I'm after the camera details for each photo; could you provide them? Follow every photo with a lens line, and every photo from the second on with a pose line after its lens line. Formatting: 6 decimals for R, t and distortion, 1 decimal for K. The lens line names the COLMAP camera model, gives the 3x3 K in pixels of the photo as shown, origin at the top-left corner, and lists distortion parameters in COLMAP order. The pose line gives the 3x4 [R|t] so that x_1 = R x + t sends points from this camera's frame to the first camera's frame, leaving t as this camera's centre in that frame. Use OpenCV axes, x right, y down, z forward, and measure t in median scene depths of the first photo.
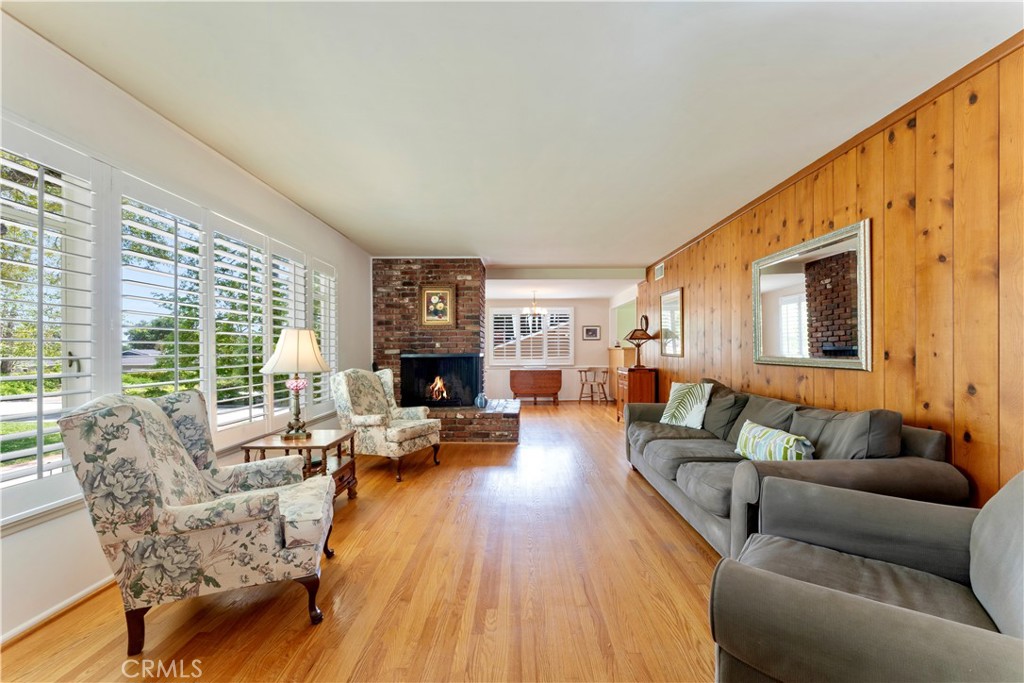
lens RADIAL K [[413.5, 0, 512.0], [0, 413.5, 348.3], [0, 0, 1]] dist [0.000268, 0.000035]
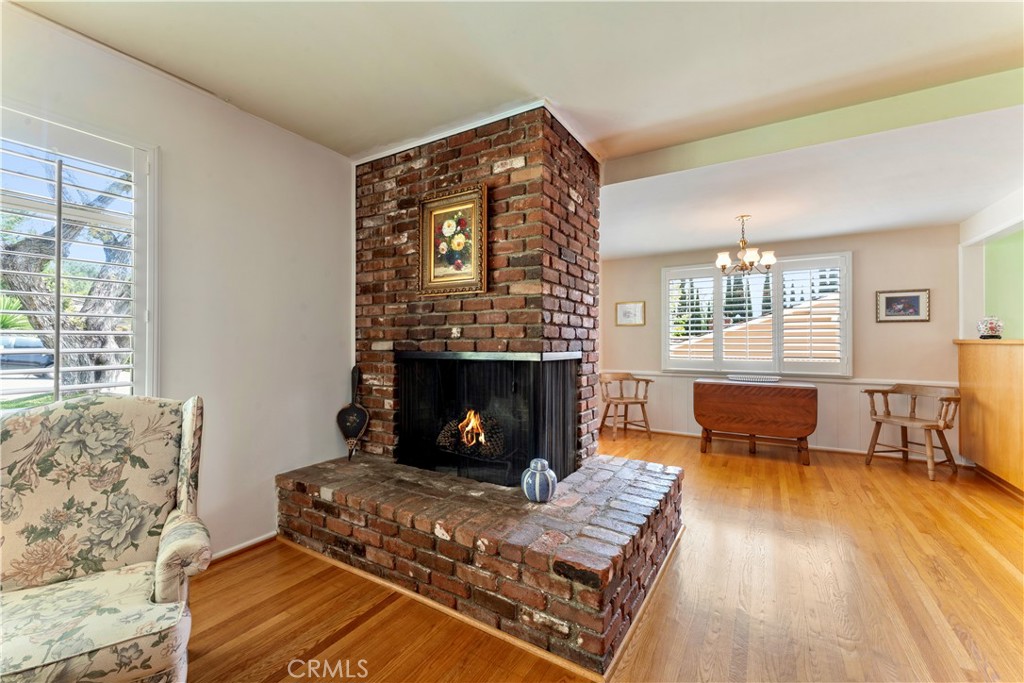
lens RADIAL K [[417.3, 0, 511.1], [0, 417.3, 337.3], [0, 0, 1]] dist [0.000065, -0.000094]
pose [[0.861261, 0.000264, -0.508163, 0.104718], [-0.003337, 0.999981, -0.005136, -0.000462], [0.508153, 0.006119, 0.861245, 0.722329]]
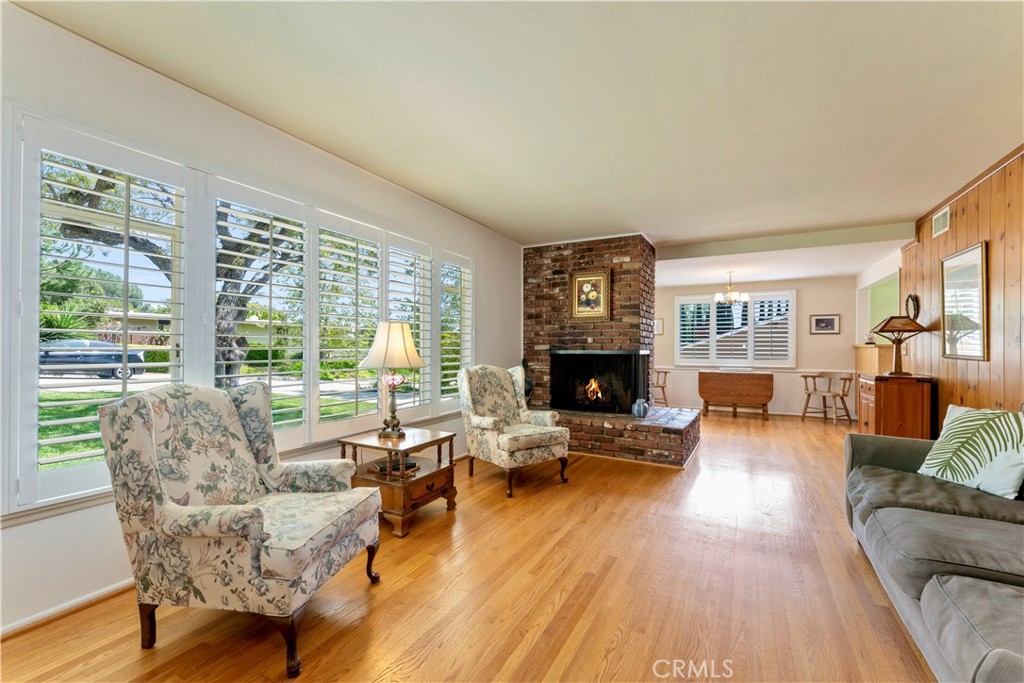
lens RADIAL K [[421.1, 0, 512.3], [0, 421.1, 344.4], [0, 0, 1]] dist [0.001866, 0.000070]
pose [[0.881893, 0.006012, -0.471411, 0.103109], [-0.006575, 0.999978, 0.000452, 0.001643], [0.471403, 0.002701, 0.881914, 0.160257]]
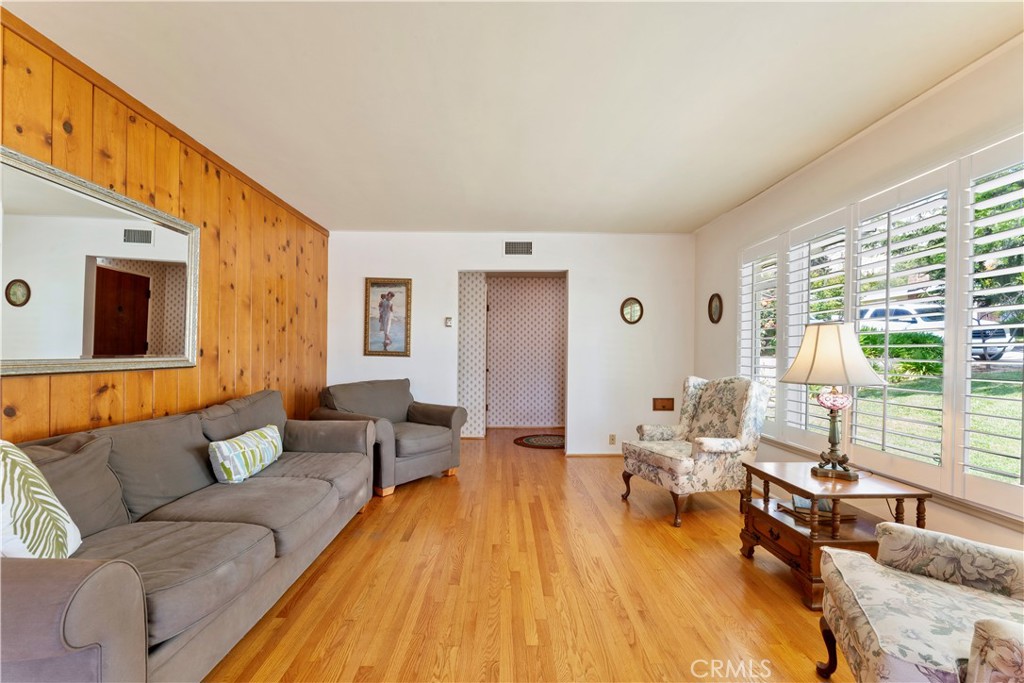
lens RADIAL K [[434.9, 0, 511.9], [0, 434.9, 352.4], [0, 0, 1]] dist [-0.000051, -0.000011]
pose [[-0.999333, -0.007935, -0.035642, 0.037085], [-0.007919, 0.999968, -0.000594, 0.004543], [0.035645, -0.000312, -0.999364, 1.009393]]
